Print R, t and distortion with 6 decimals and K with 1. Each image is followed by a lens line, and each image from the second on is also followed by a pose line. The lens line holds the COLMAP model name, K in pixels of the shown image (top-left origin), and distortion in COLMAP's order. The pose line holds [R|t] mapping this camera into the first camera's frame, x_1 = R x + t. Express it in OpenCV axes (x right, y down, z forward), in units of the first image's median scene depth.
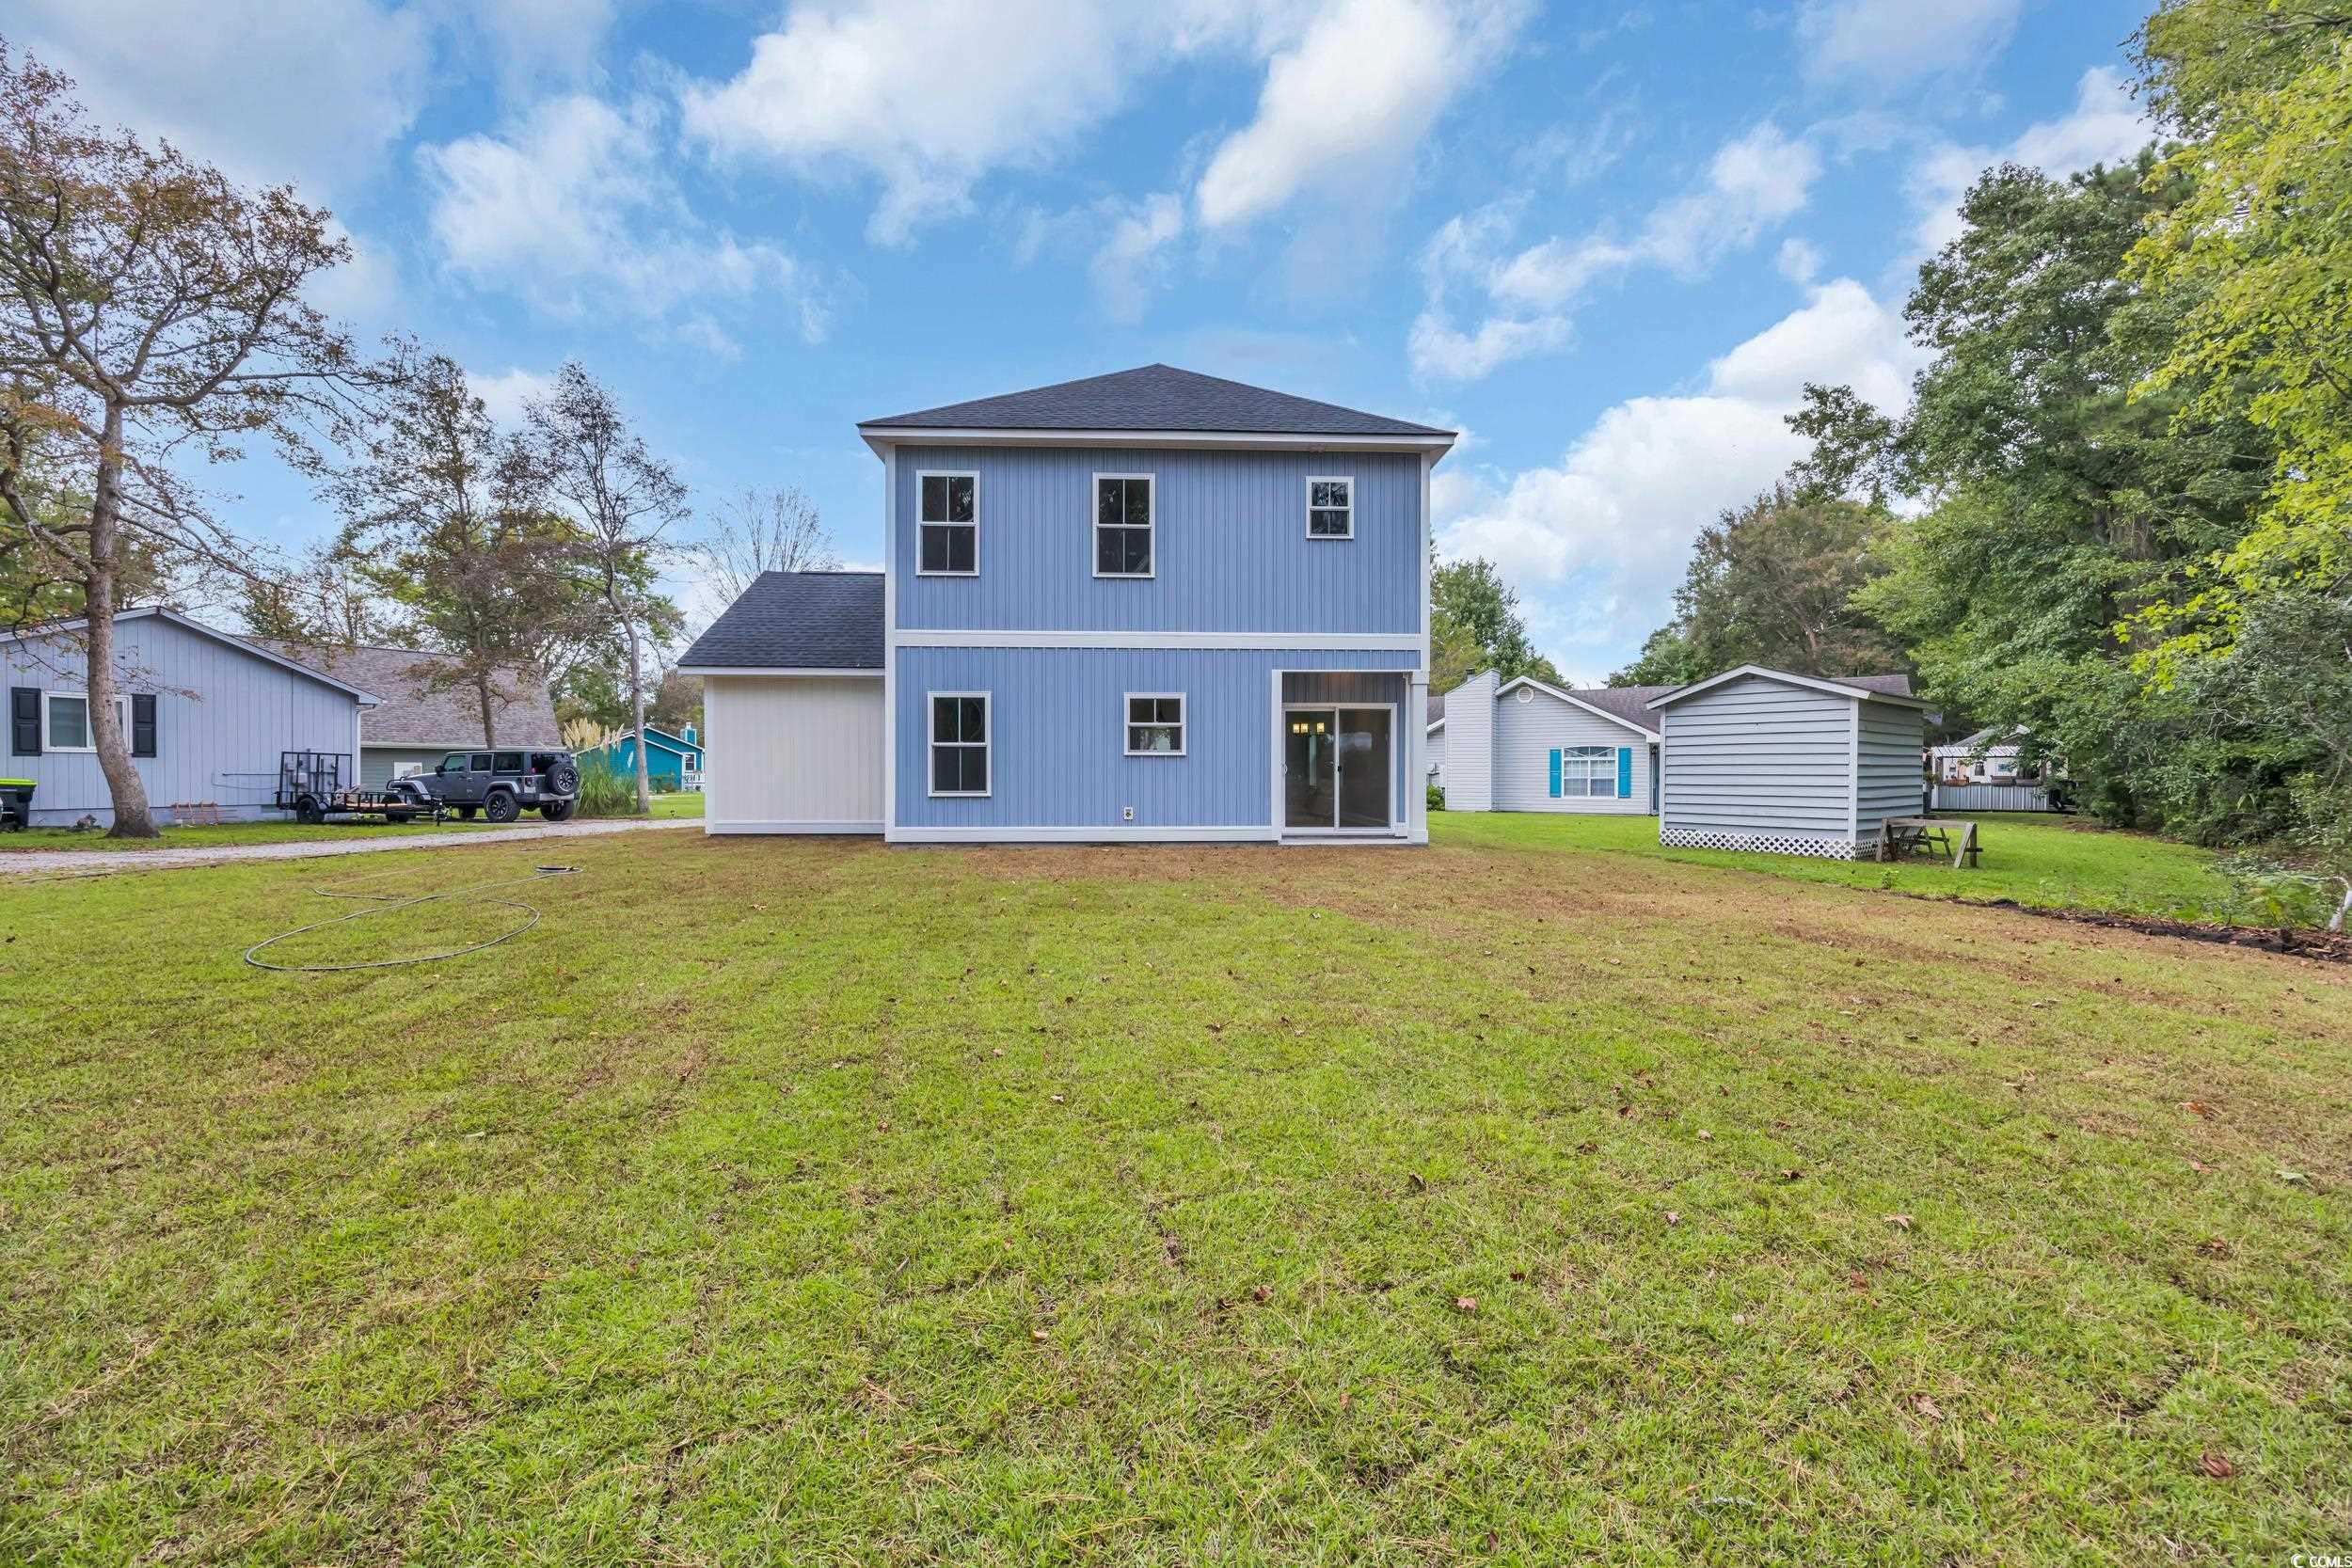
lens RADIAL K [[909.0, 0, 1184.3], [0, 909.0, 775.8], [0, 0, 1]] dist [-0.002075, -0.000194]
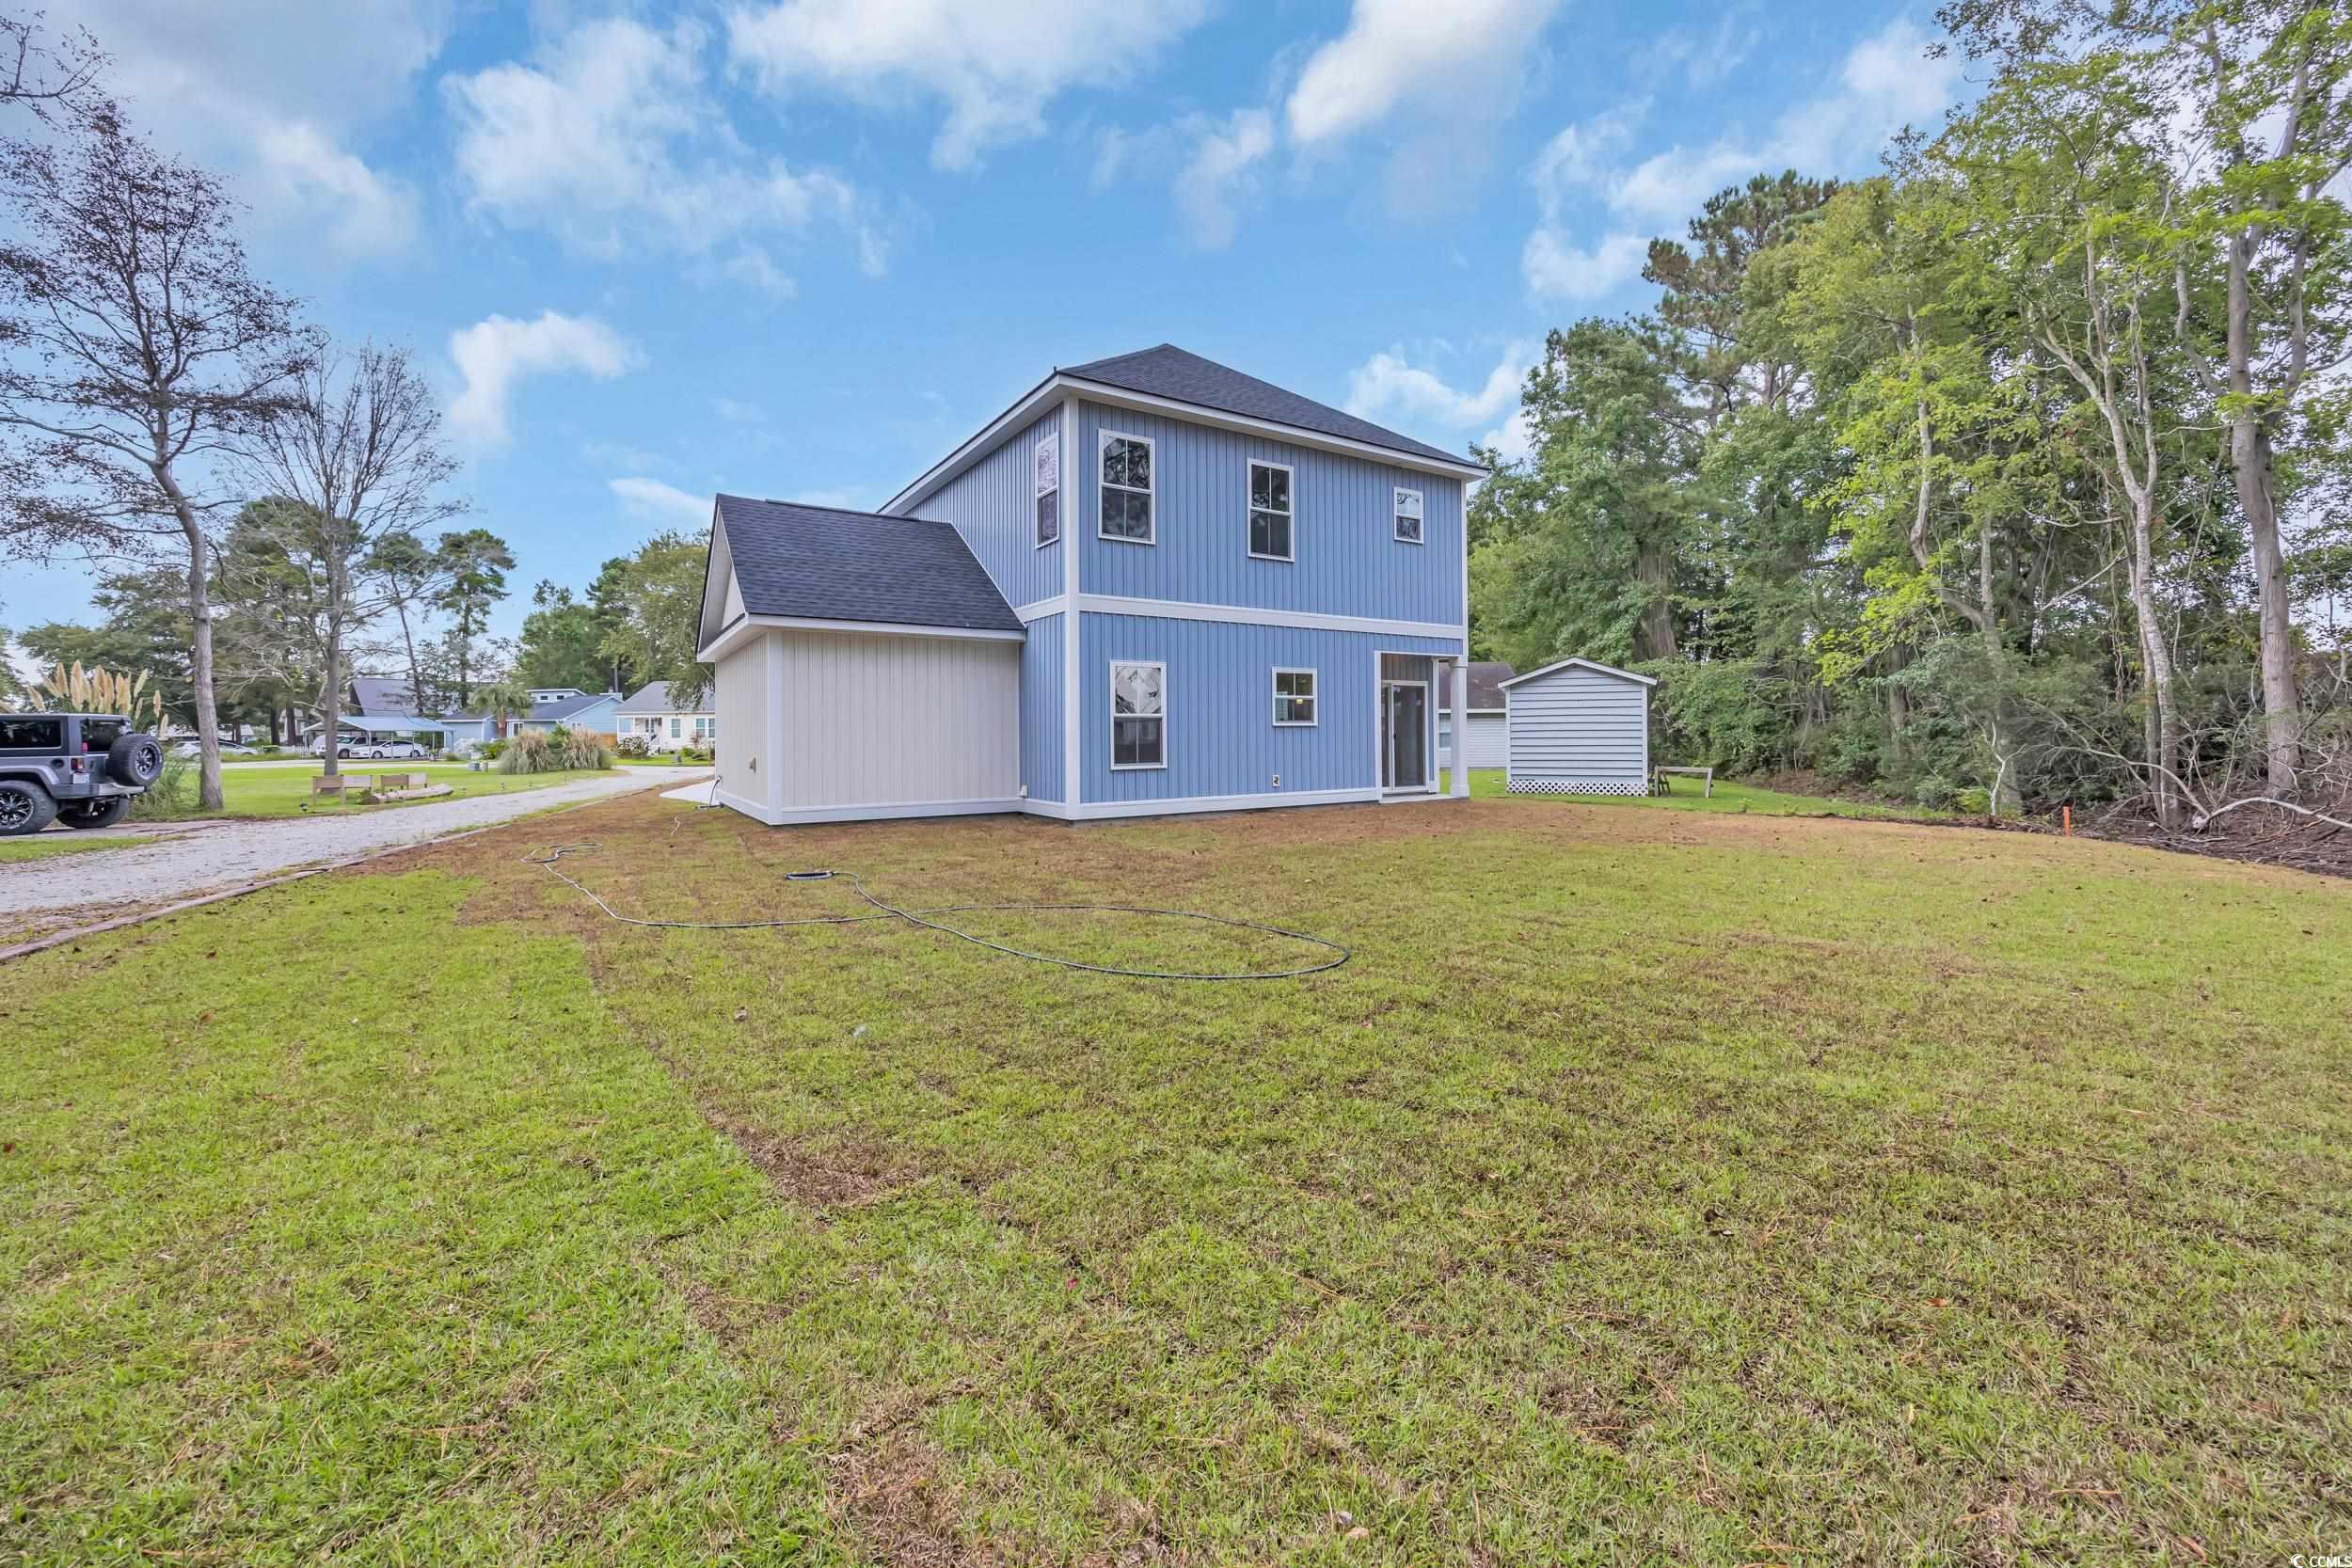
lens RADIAL K [[909.6, 0, 1190.1], [0, 909.6, 752.2], [0, 0, 1]] dist [-0.000179, 0.000066]
pose [[0.864204, -0.017376, 0.502841, -0.682597], [0.011165, 0.999820, 0.015360, -0.007844], [-0.503017, -0.007660, 0.864242, 0.116189]]
